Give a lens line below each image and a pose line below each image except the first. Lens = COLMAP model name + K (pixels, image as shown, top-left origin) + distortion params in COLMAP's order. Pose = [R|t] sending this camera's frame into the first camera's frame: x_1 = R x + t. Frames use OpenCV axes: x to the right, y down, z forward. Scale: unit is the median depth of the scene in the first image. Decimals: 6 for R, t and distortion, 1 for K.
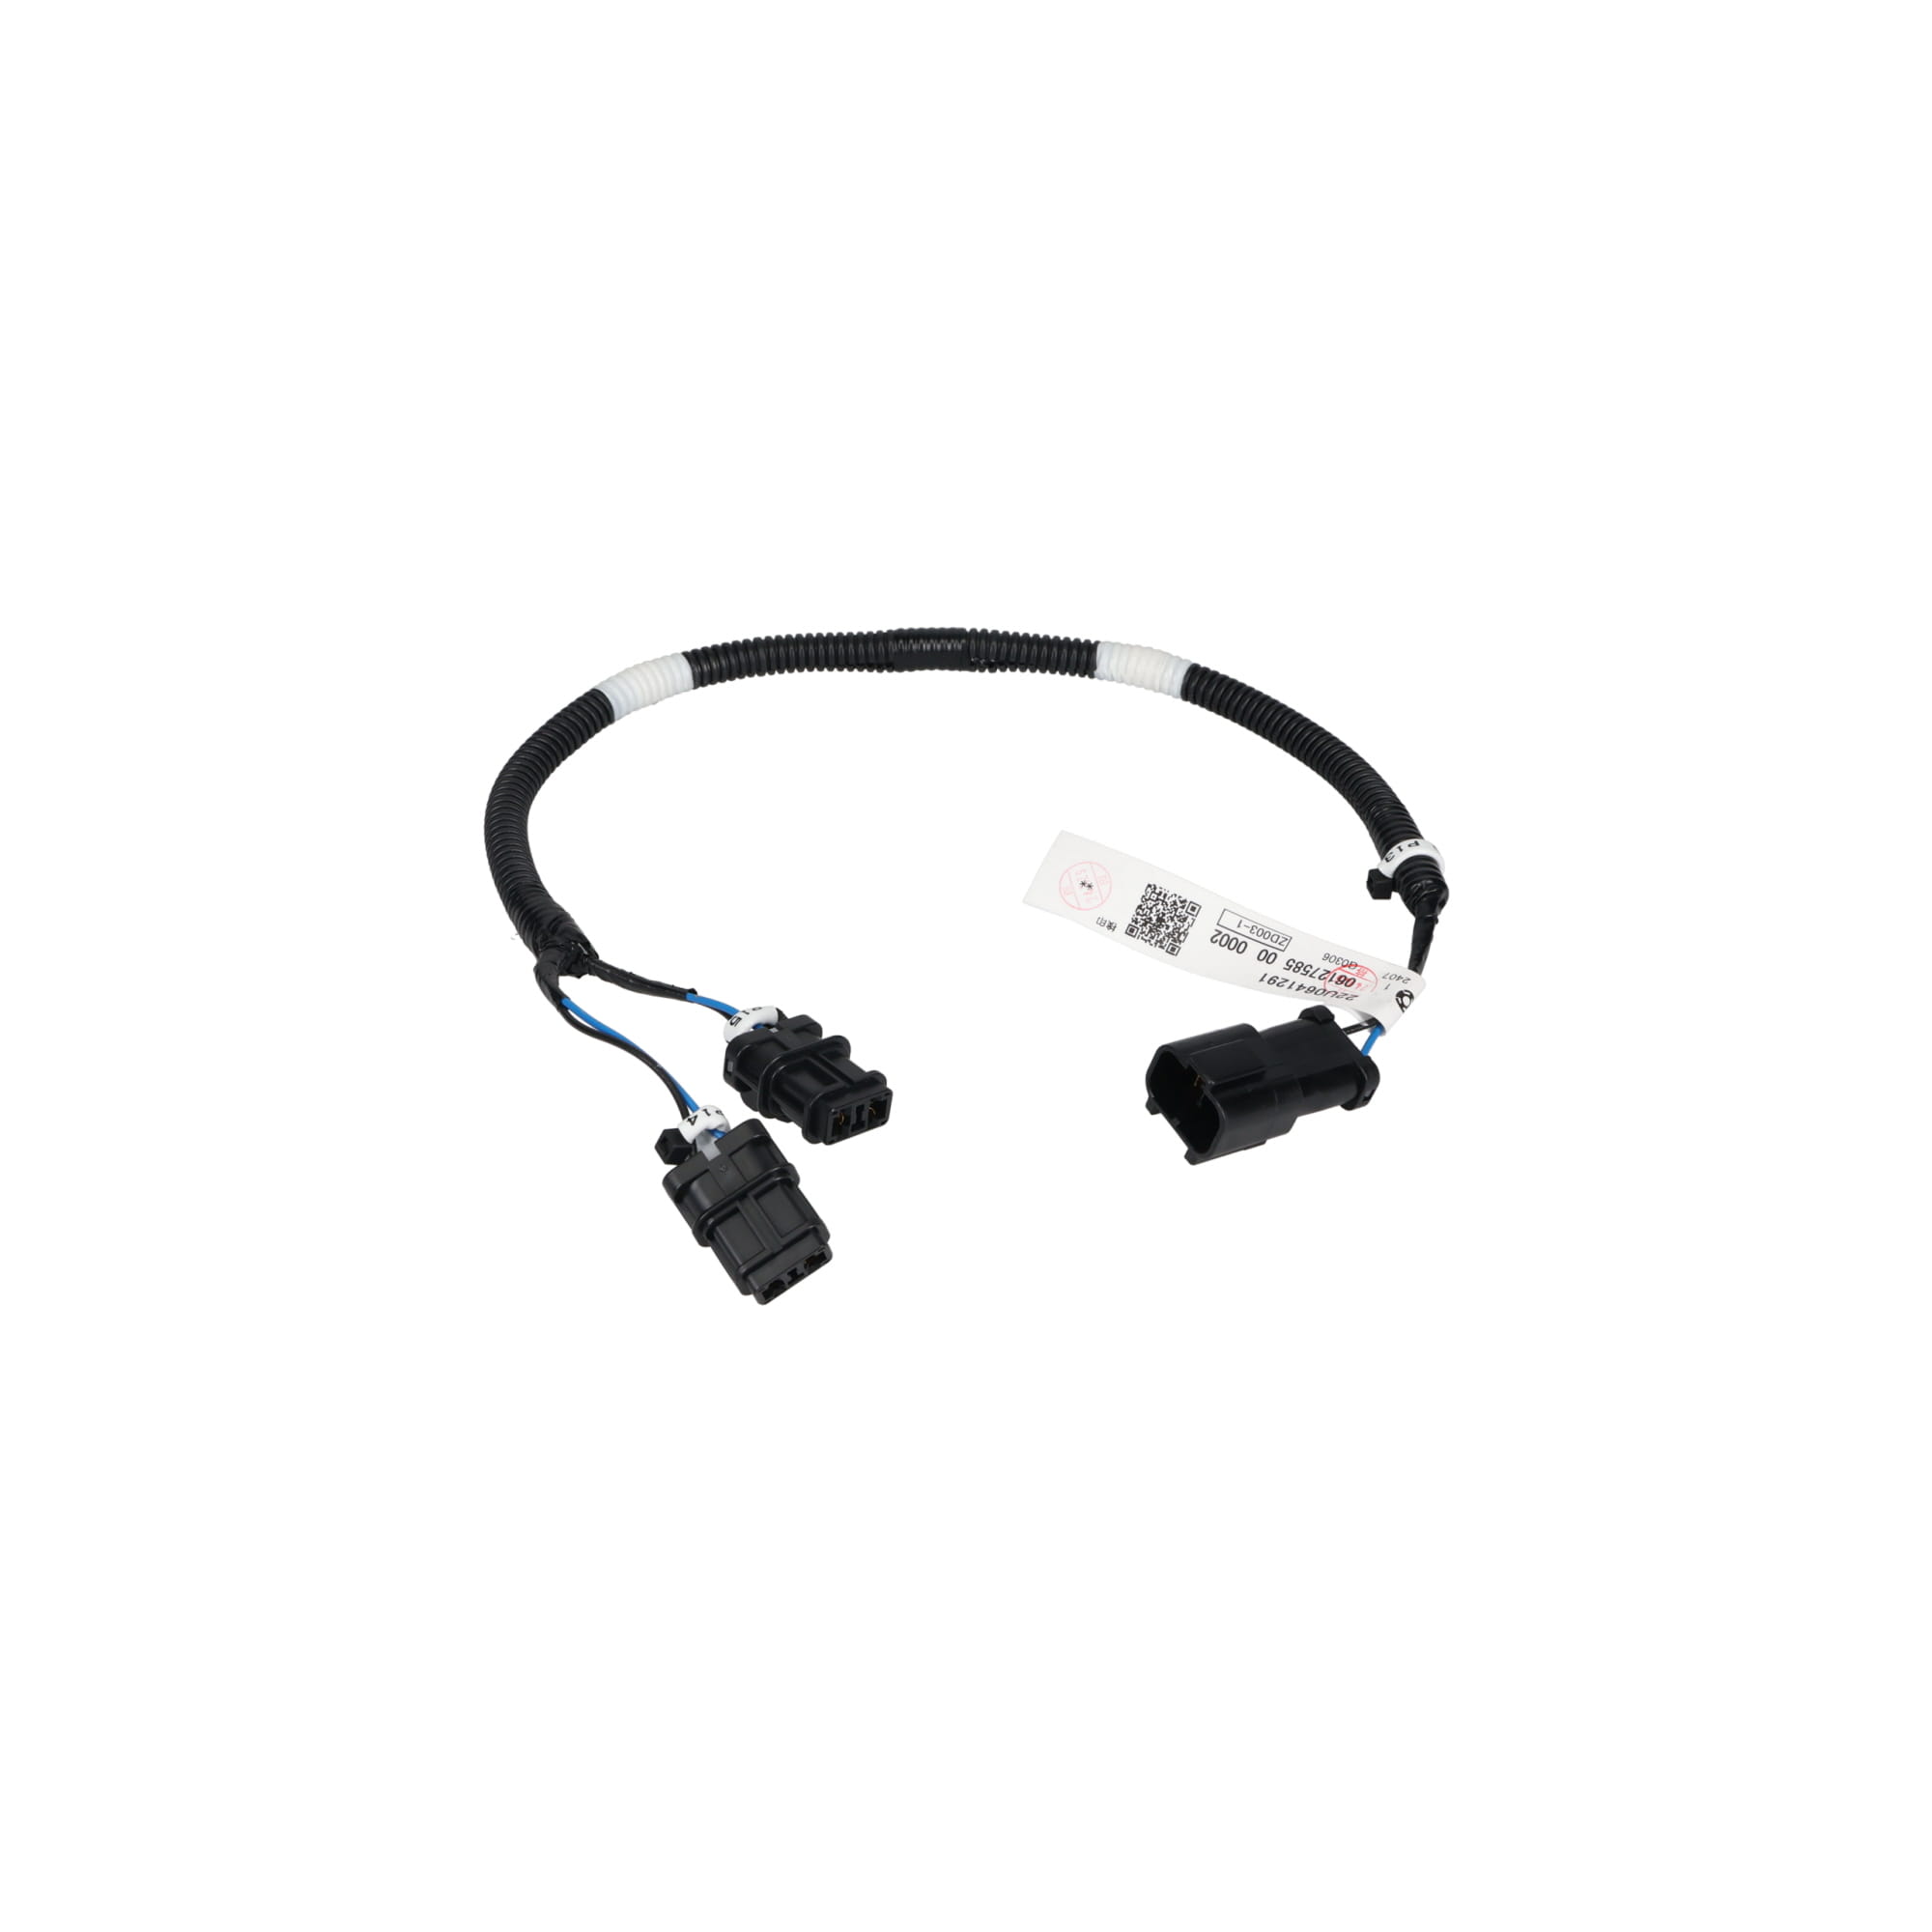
lens RADIAL K [[2317.4, 0, 966.0], [0, 2317.4, 966.0], [0, 0, 1]] dist [-0.009215, -0.003729]
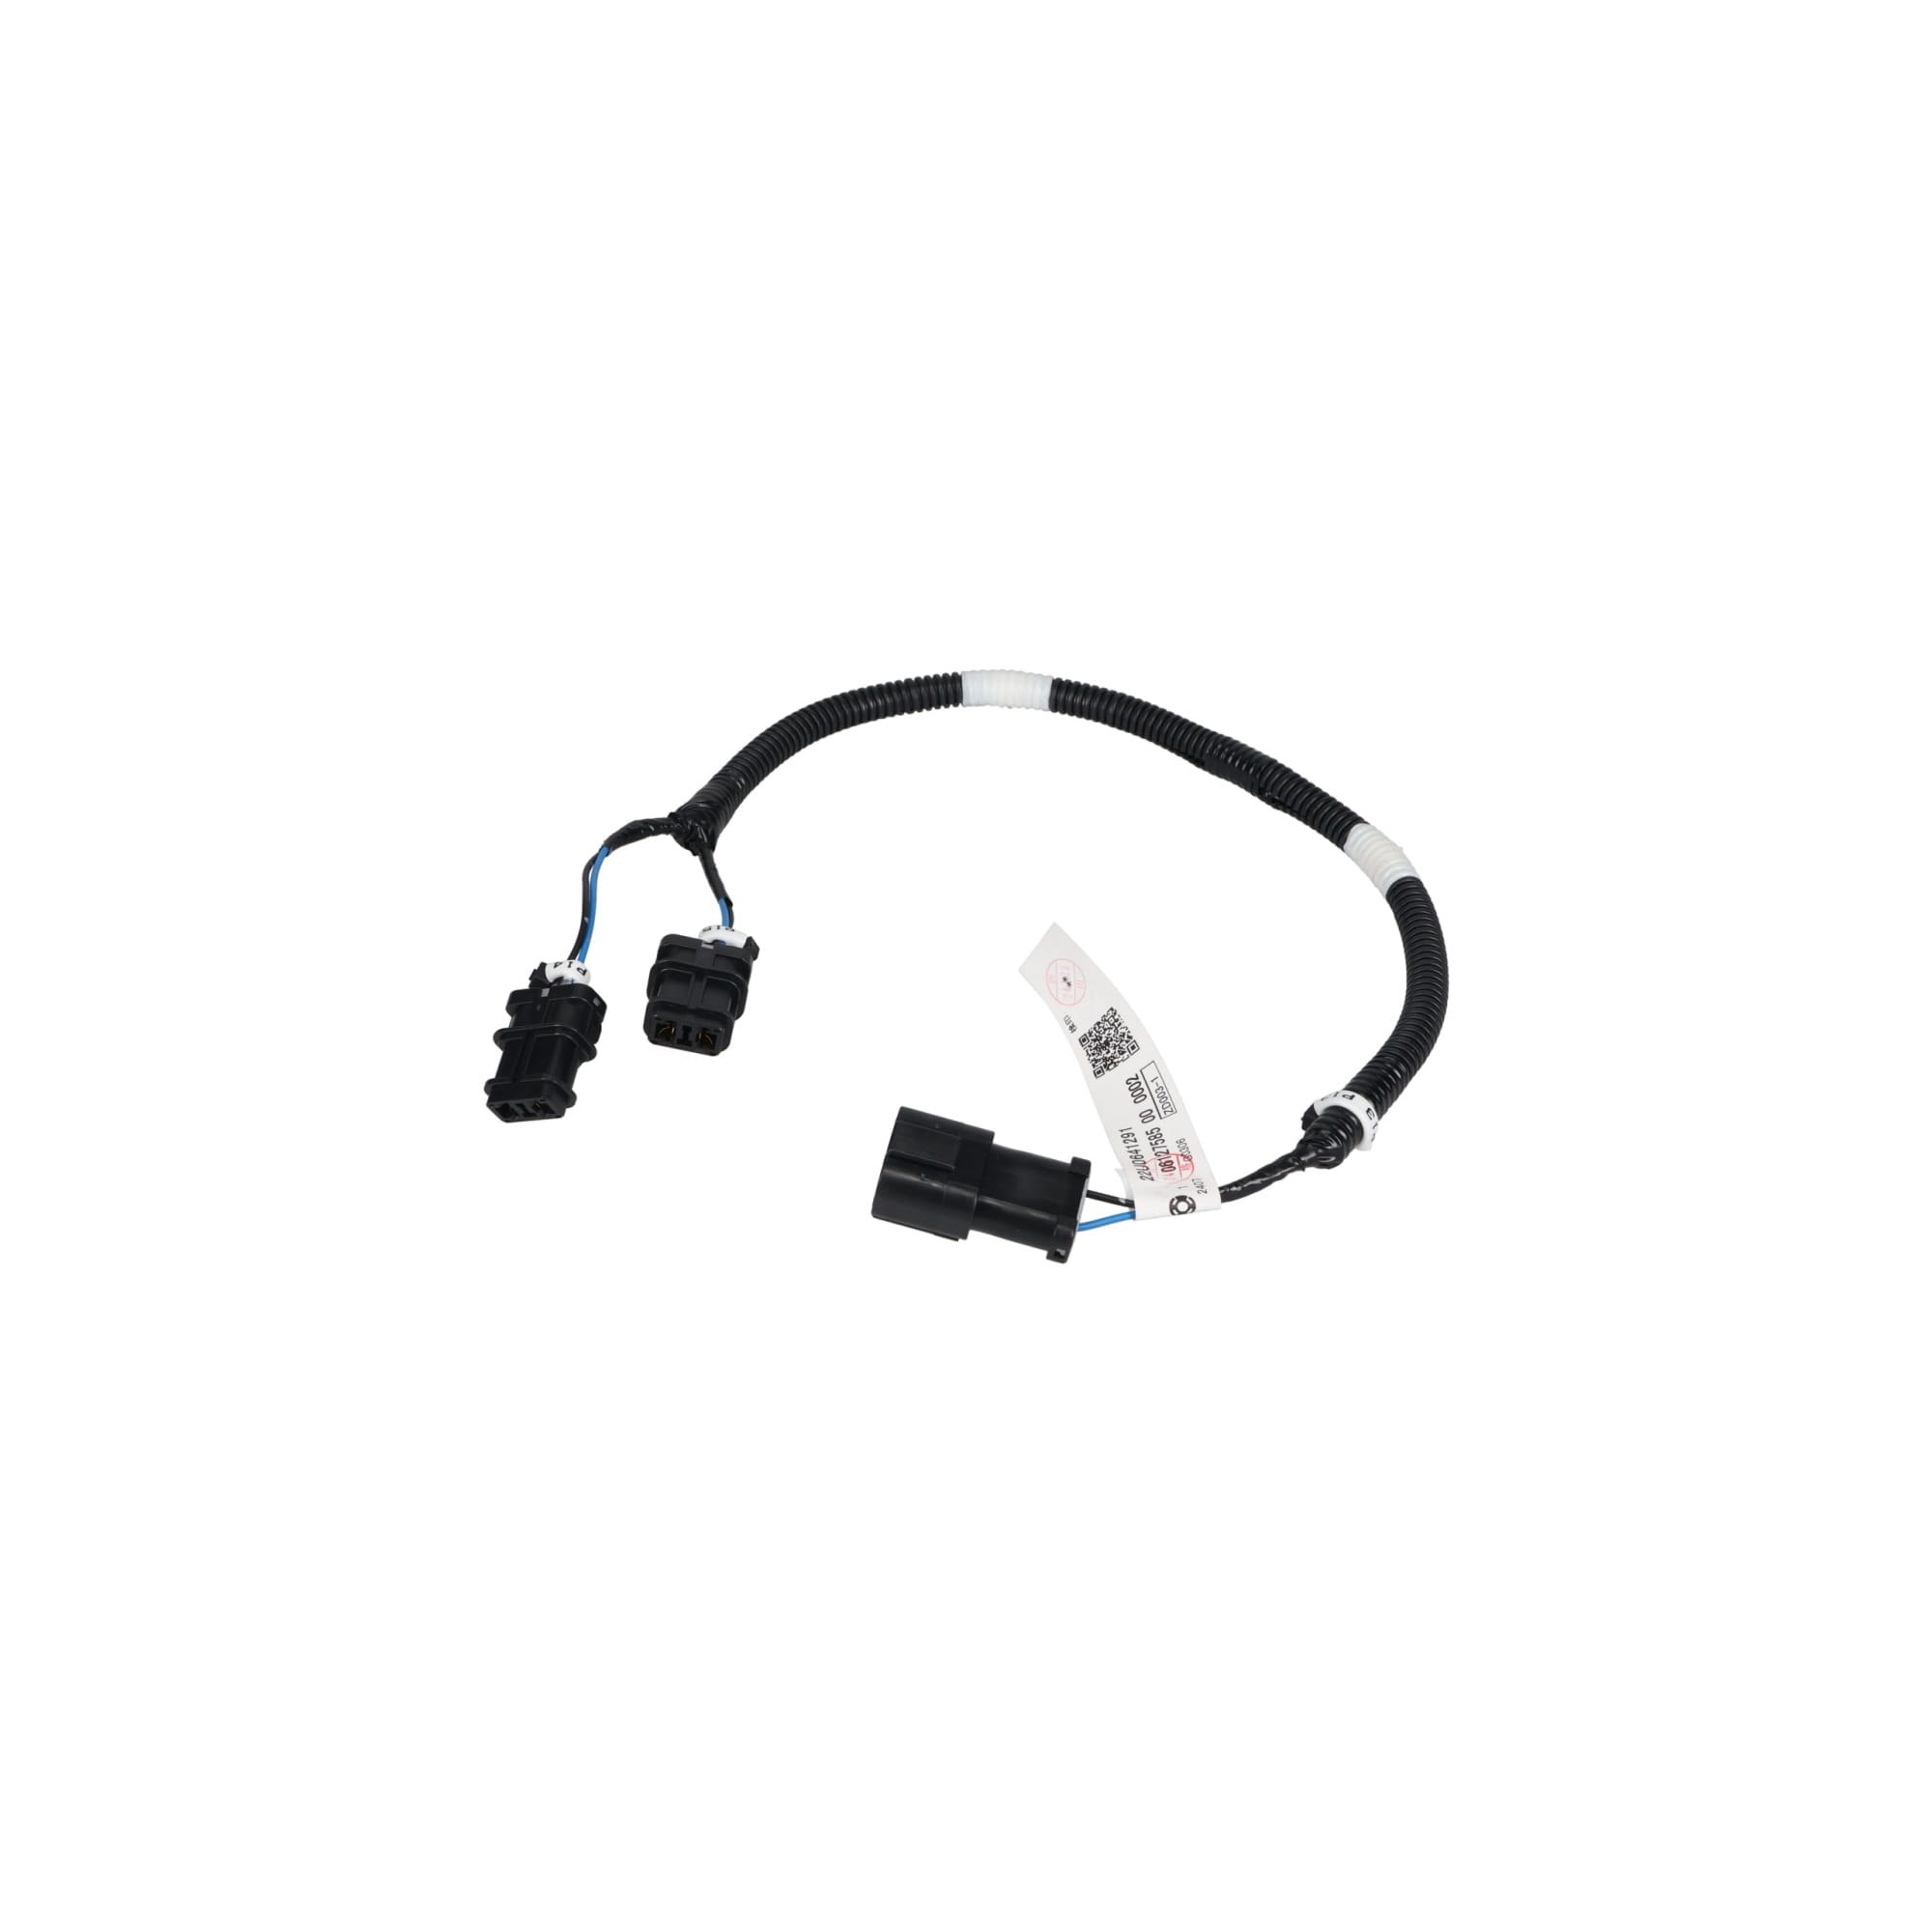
lens RADIAL K [[2317.4, 0, 966.0], [0, 2317.4, 966.0], [0, 0, 1]] dist [-0.009215, -0.003729]
pose [[0.699674, 0.431906, -0.569134, 0.624491], [-0.443953, 0.886959, 0.127317, -0.156937], [0.559788, 0.163589, 0.812328, 0.111168]]
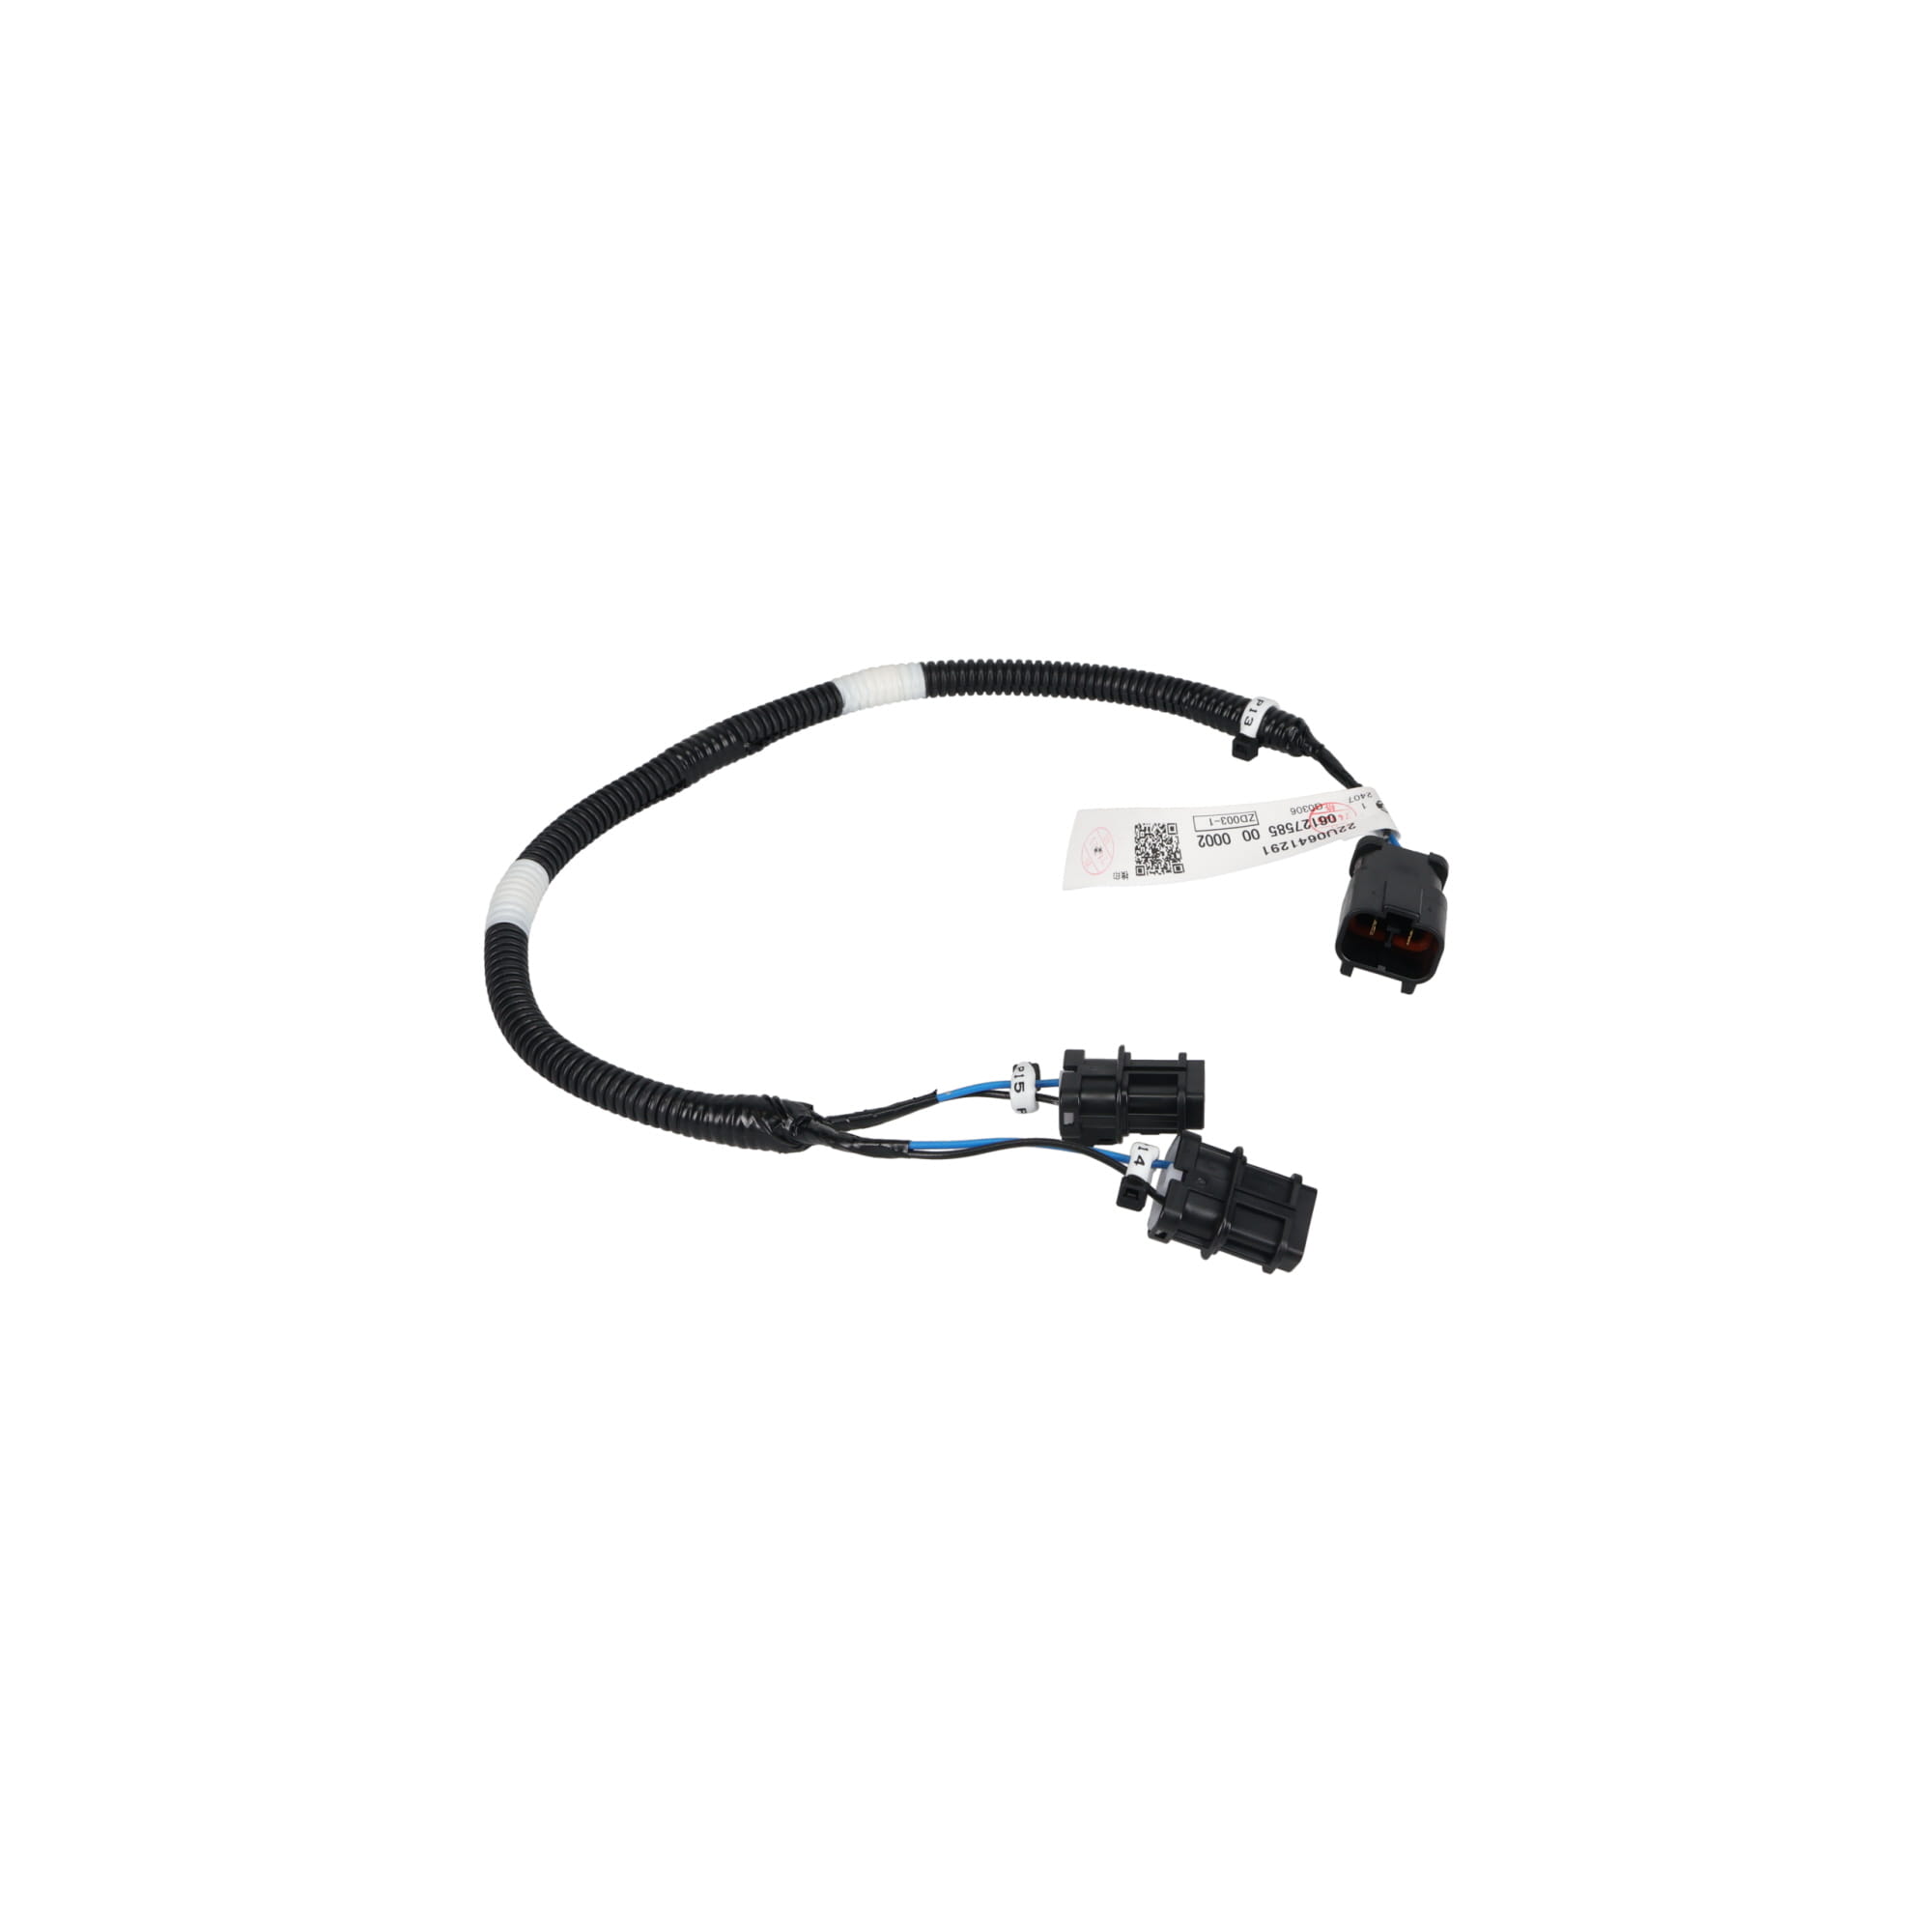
lens RADIAL K [[2317.4, 0, 966.0], [0, 2317.4, 966.0], [0, 0, 1]] dist [-0.009215, -0.003729]
pose [[0.723477, -0.453447, 0.520545, -0.582973], [0.456416, 0.879901, 0.132135, -0.159254], [-0.517944, 0.141988, 0.843548, 0.128327]]
